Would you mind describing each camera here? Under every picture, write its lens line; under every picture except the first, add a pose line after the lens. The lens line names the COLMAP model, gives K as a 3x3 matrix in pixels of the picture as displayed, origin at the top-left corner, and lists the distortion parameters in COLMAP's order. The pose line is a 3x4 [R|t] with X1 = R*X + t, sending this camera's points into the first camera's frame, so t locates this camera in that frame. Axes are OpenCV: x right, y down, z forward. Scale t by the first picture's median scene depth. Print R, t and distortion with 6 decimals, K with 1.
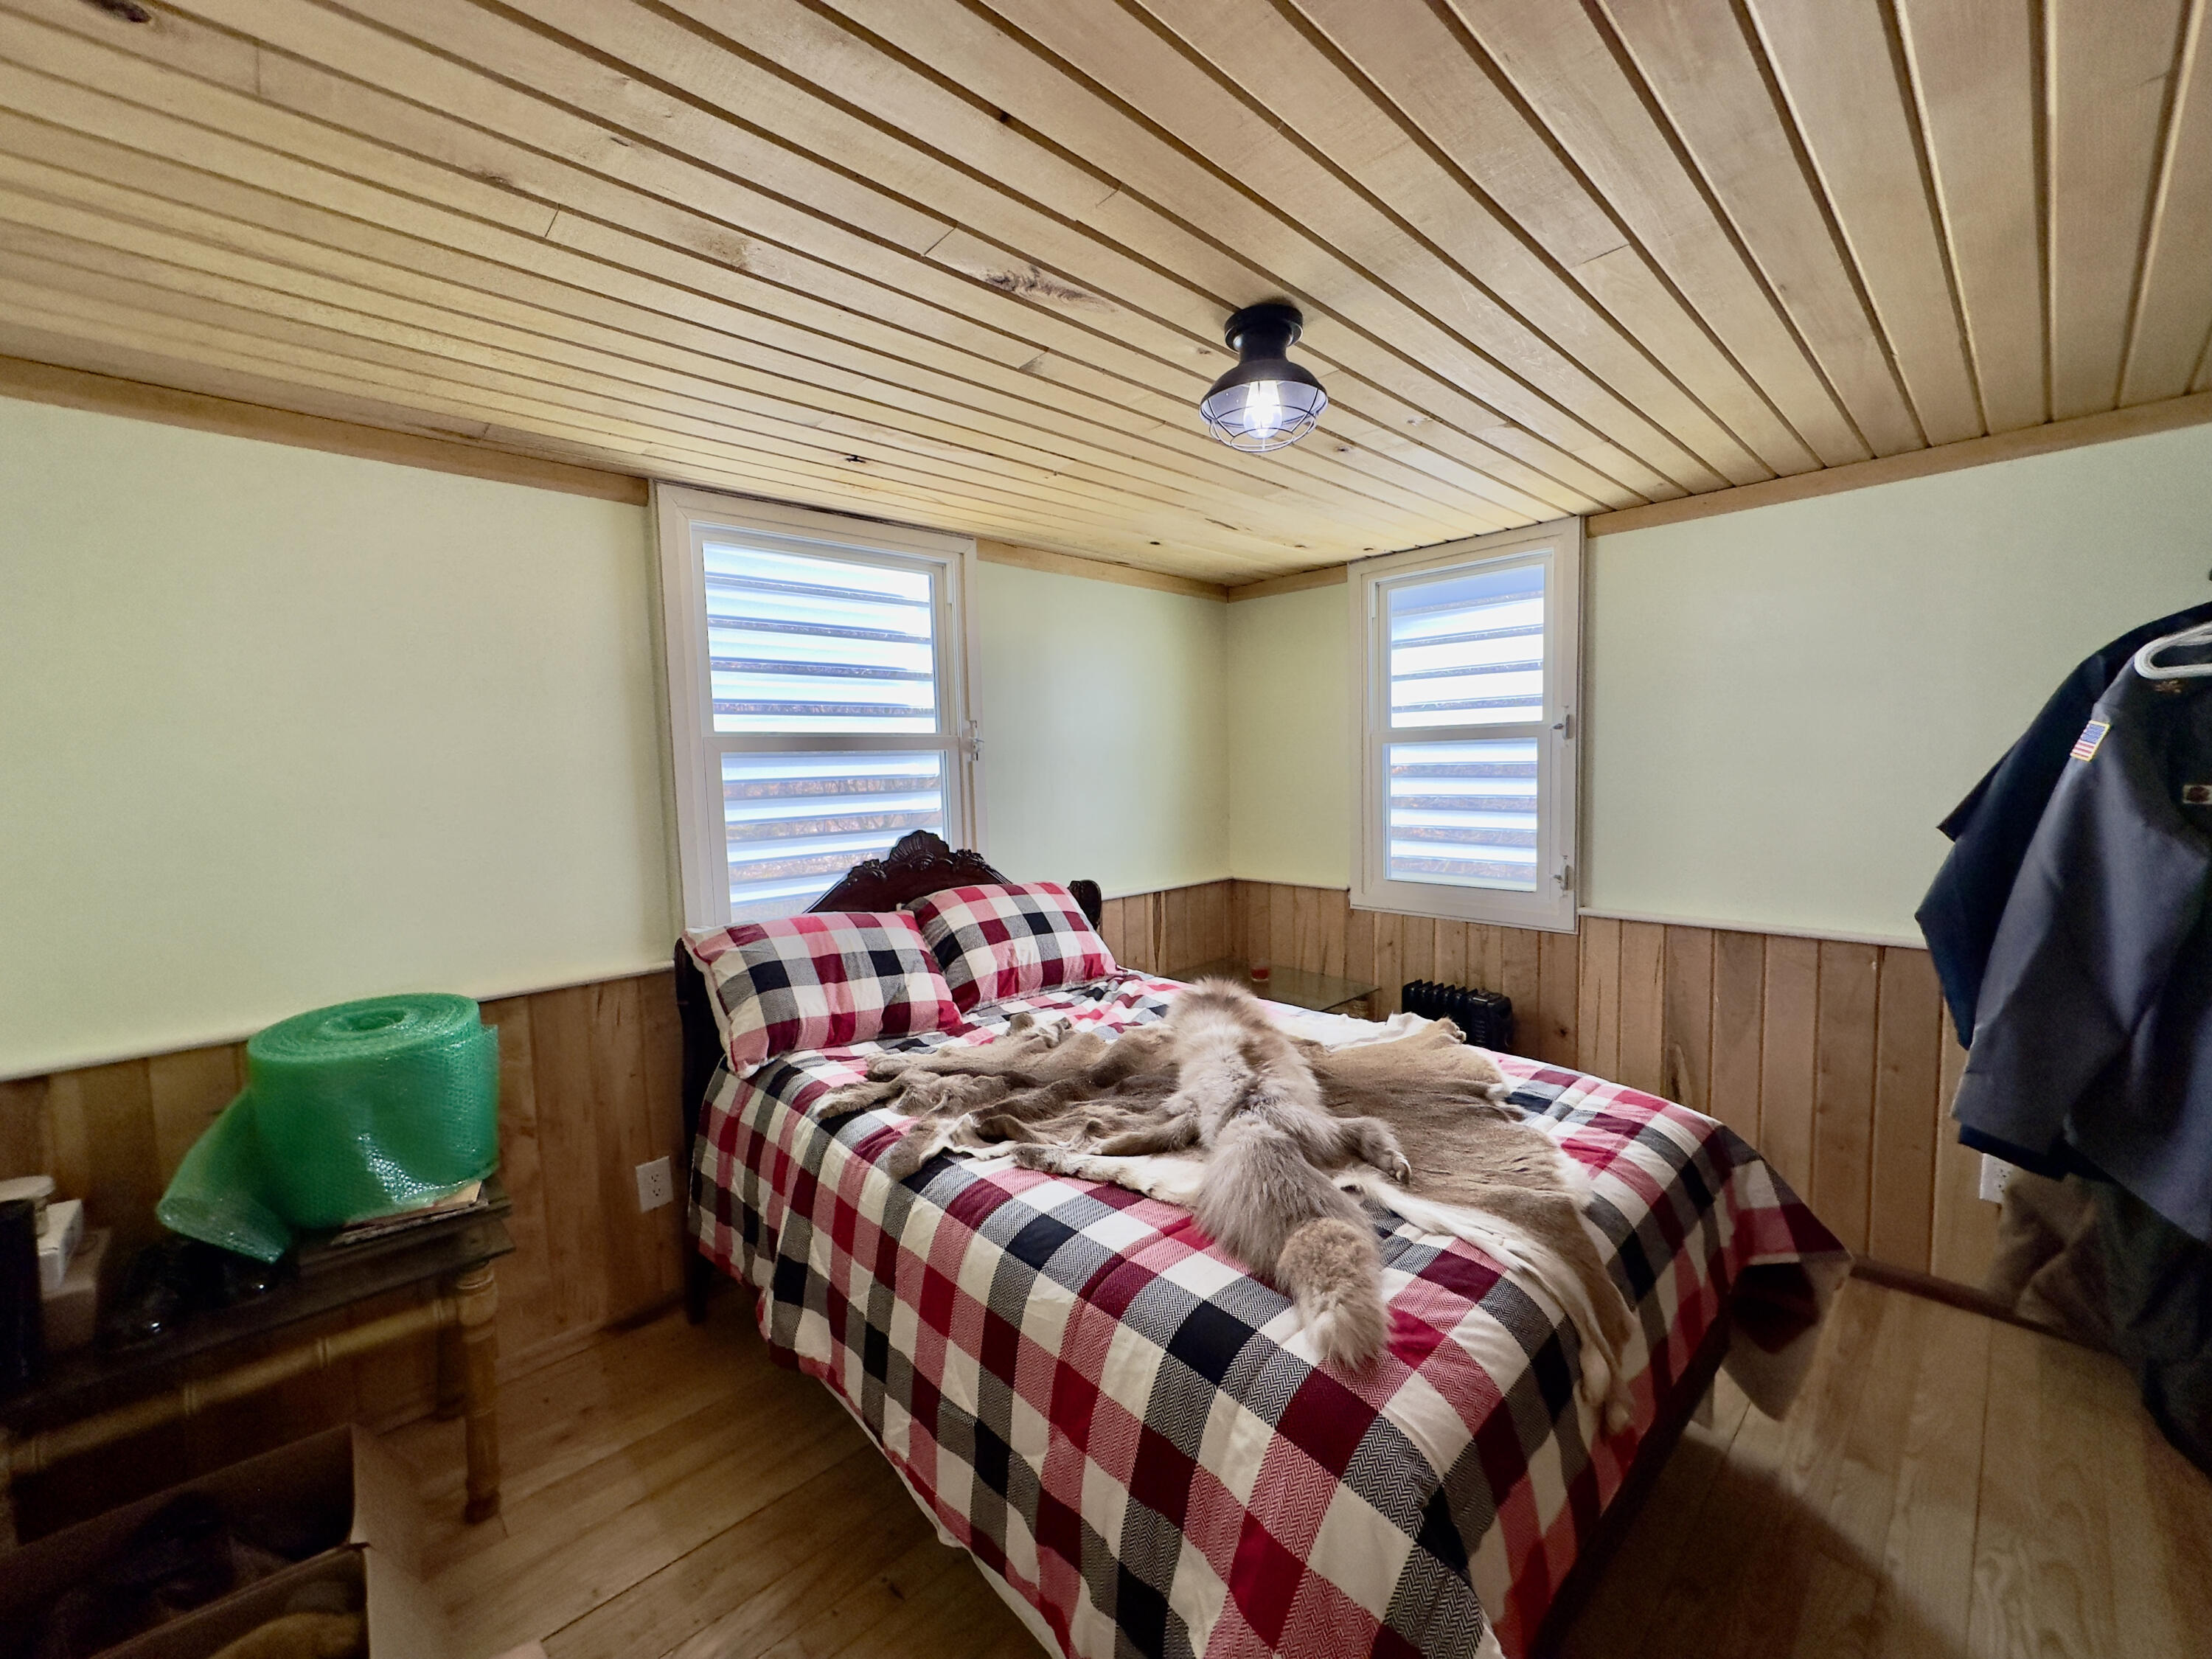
lens RADIAL K [[867.1, 0, 1112.7], [0, 867.1, 825.8], [0, 0, 1]] dist [-0.001216, 0.000985]
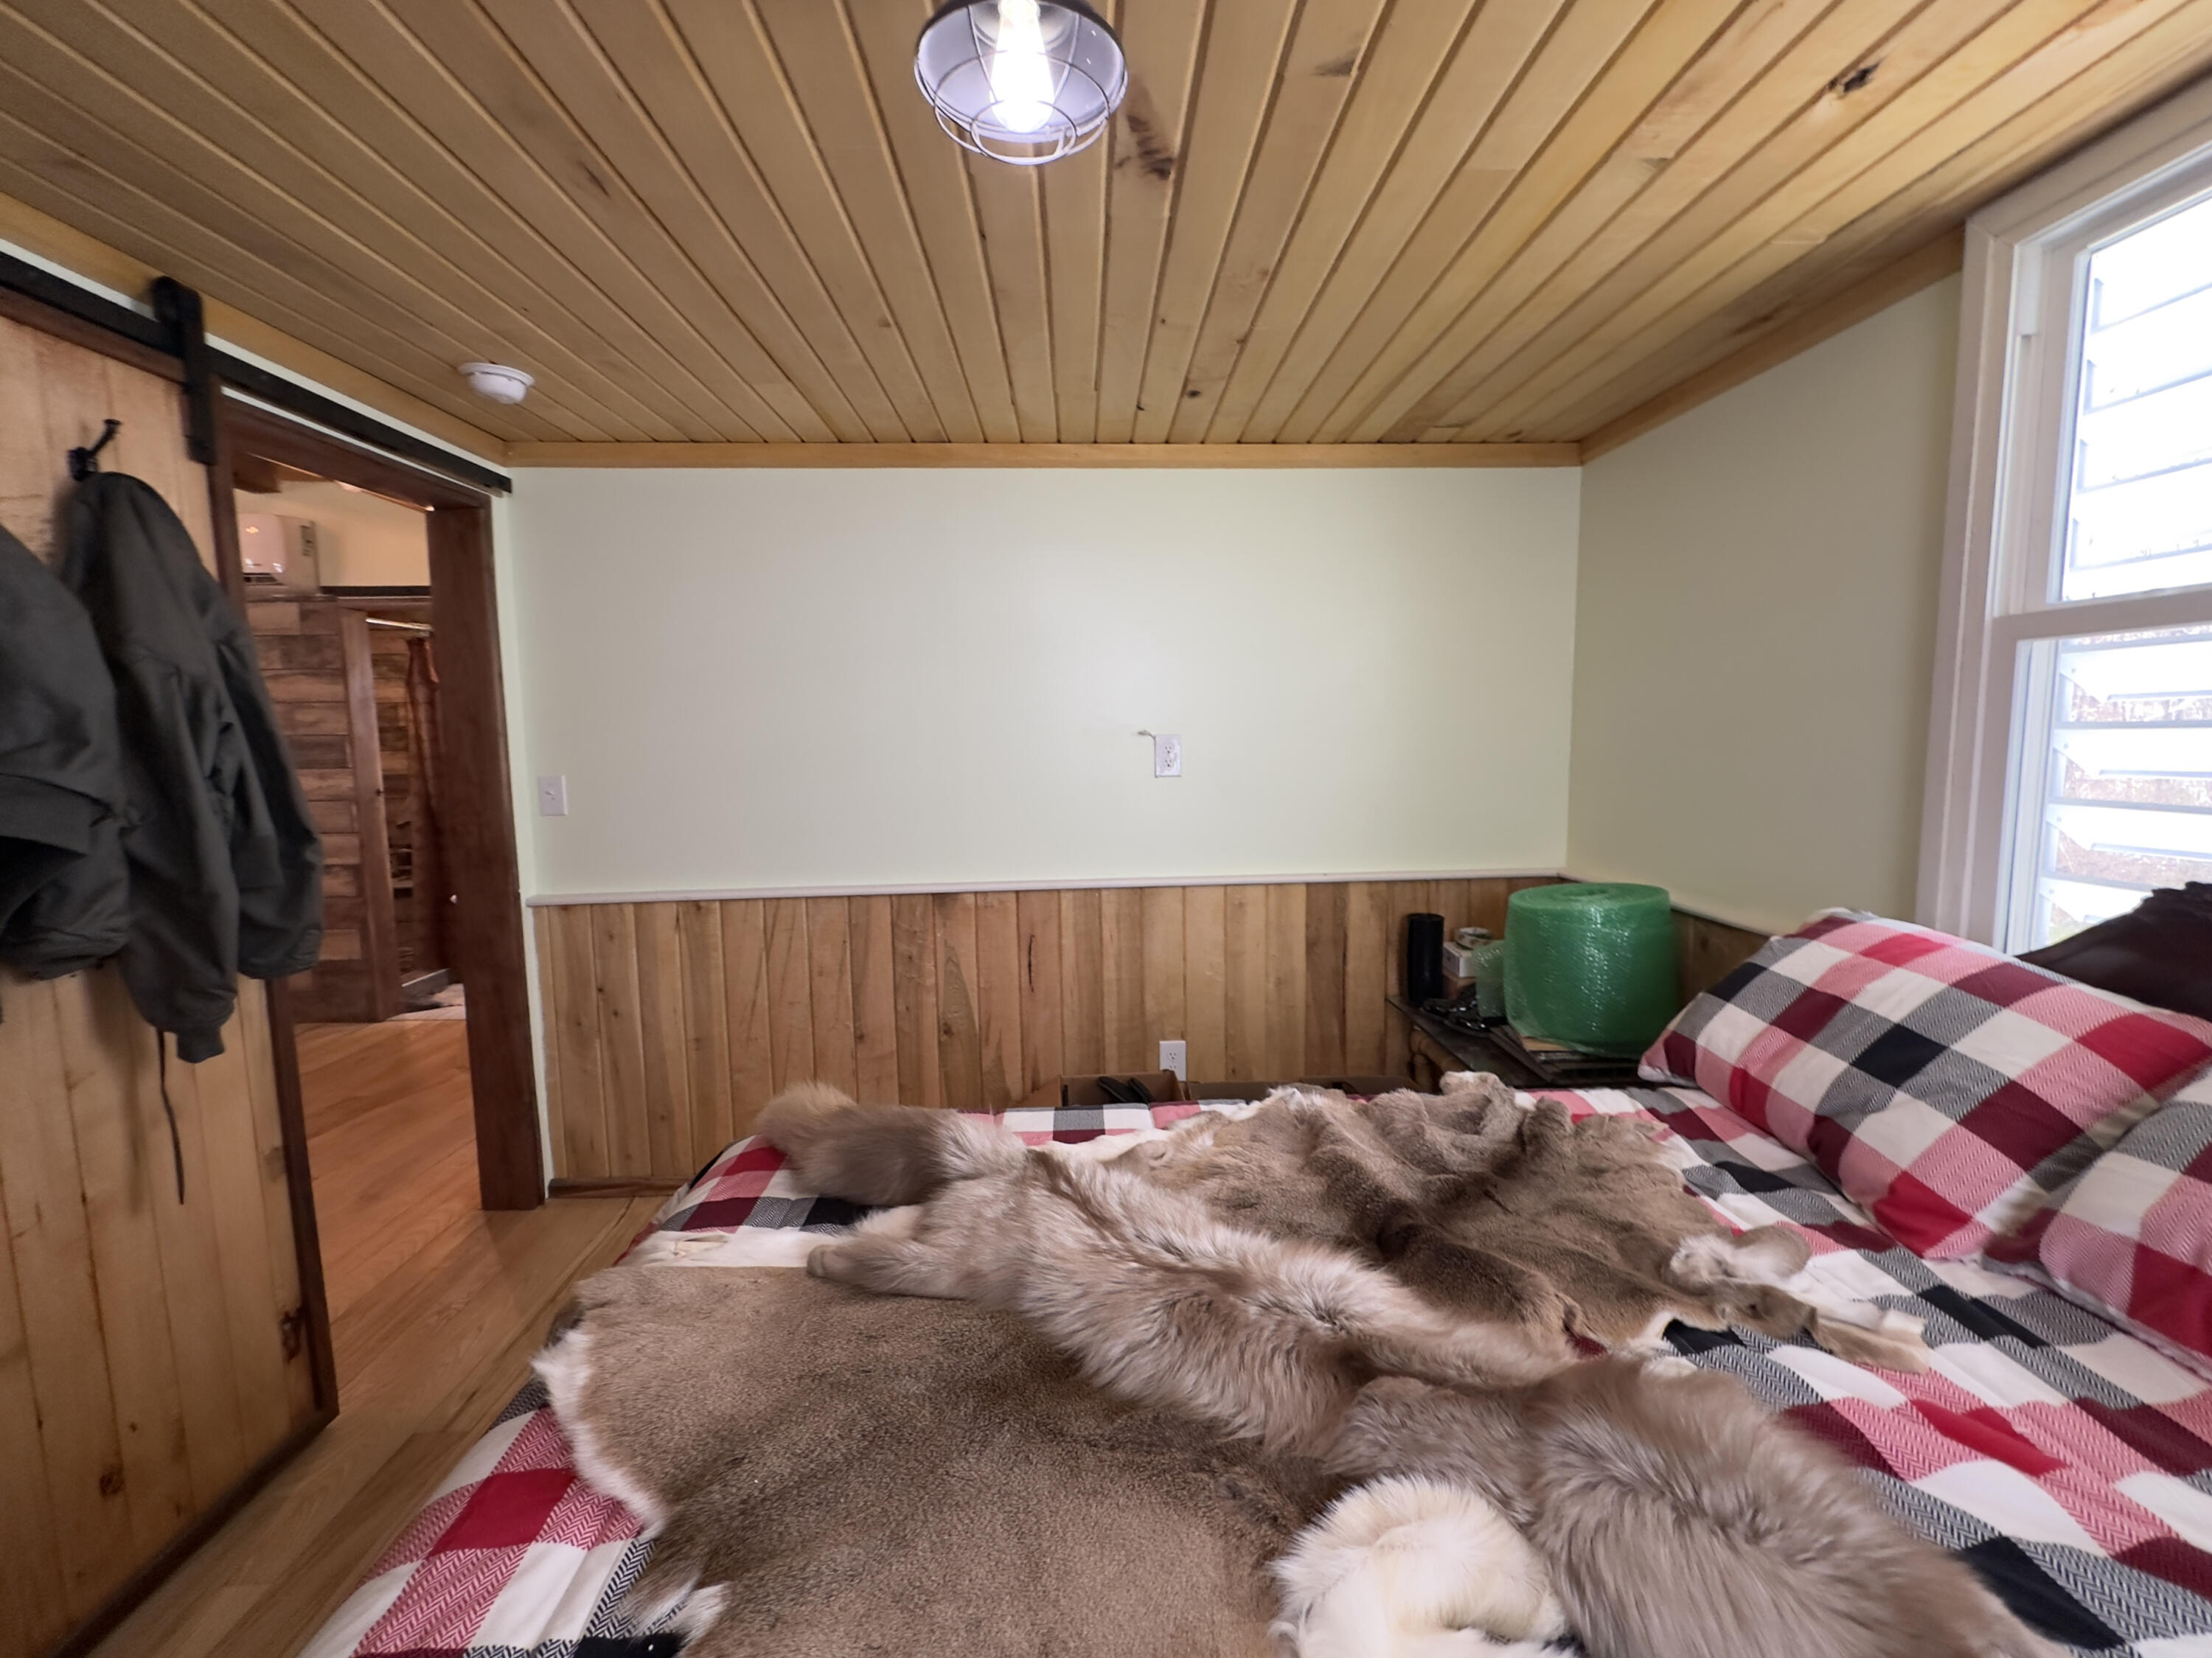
lens RADIAL K [[961.9, 0, 1118.4], [0, 961.9, 834.5], [0, 0, 1]] dist [-0.000514, 0.000272]
pose [[-0.647041, 0.110344, -0.754428, 0.419602], [-0.028899, 0.985212, 0.168884, -0.048421], [0.761907, 0.131077, -0.634284, 0.944284]]
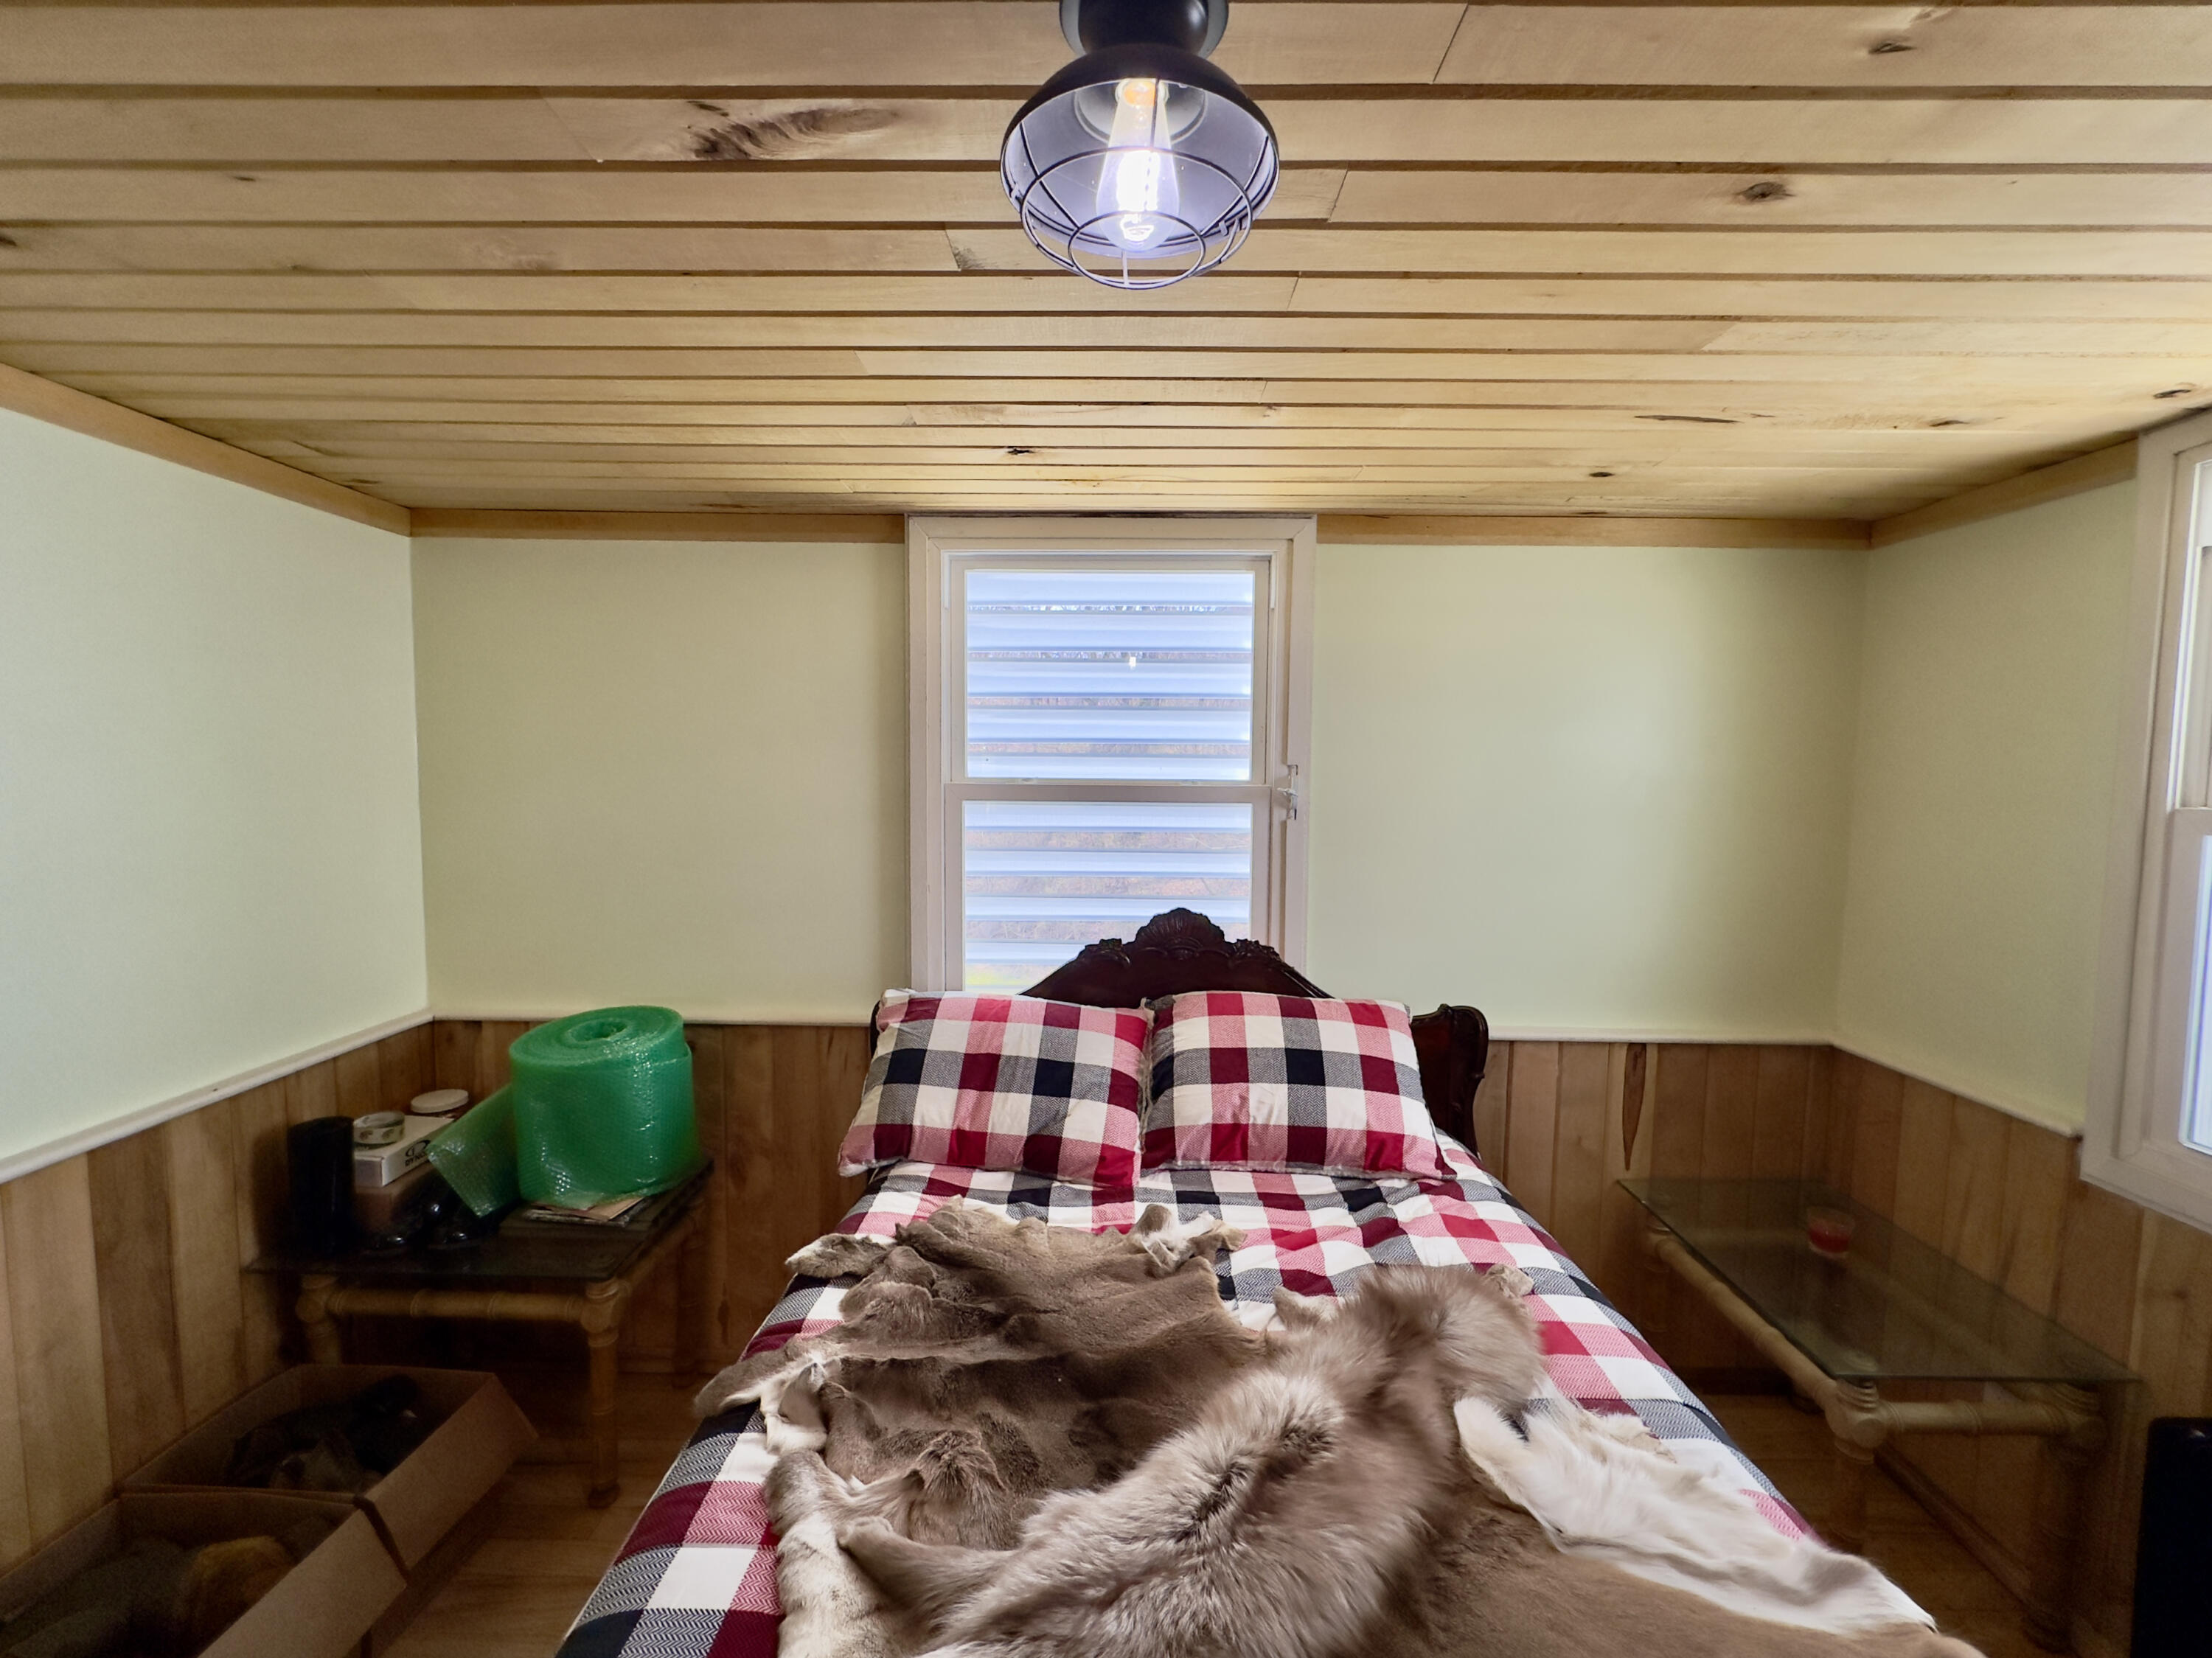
lens RADIAL K [[918.8, 0, 1106.0], [0, 918.8, 829.0], [0, 0, 1]] dist [0.000736, 0.000376]
pose [[0.721298, 0.078644, -0.688146, 0.318942], [-0.080565, 0.996315, 0.029417, -0.093736], [0.687923, 0.034222, 0.724976, 0.394529]]
